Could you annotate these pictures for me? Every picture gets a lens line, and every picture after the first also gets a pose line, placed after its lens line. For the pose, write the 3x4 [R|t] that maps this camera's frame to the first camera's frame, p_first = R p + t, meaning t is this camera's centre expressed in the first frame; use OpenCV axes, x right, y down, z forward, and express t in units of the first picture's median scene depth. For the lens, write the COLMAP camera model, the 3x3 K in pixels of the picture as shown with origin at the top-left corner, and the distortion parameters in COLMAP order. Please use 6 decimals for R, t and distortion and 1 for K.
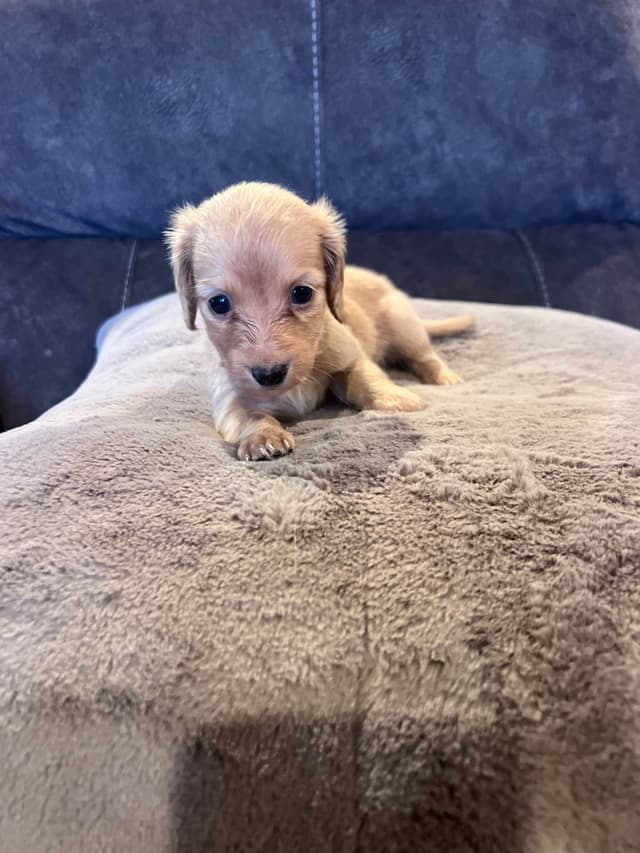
lens RADIAL K [[693.0, 0, 320.0], [0, 693.0, 426.5], [0, 0, 1]] dist [0.009805, -0.101602]
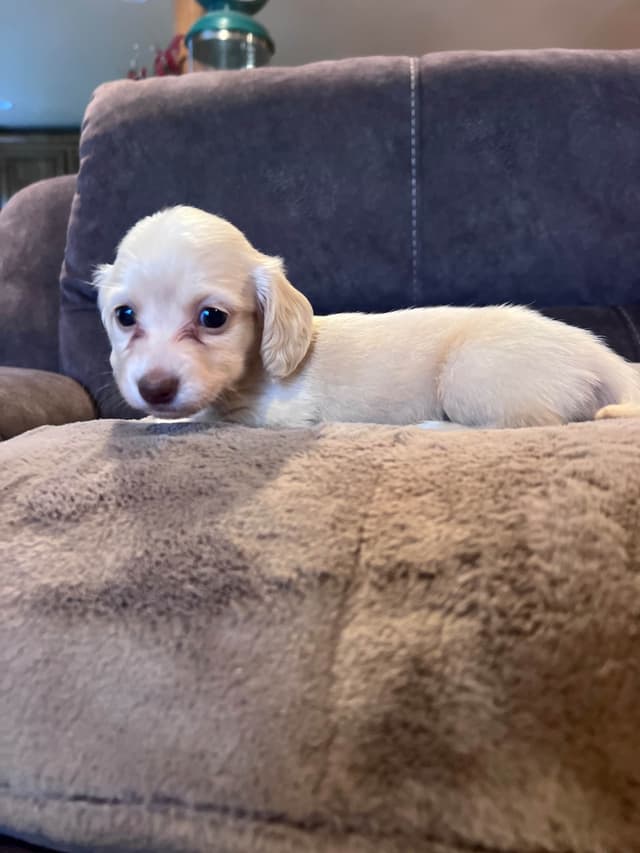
lens RADIAL K [[693.0, 0, 320.0], [0, 693.0, 426.5], [0, 0, 1]] dist [0.009805, -0.101602]
pose [[0.981521, 0.023508, -0.189906, 0.198645], [-0.059854, 0.980345, -0.187994, 0.325266], [0.181753, 0.195887, 0.963636, 0.027164]]
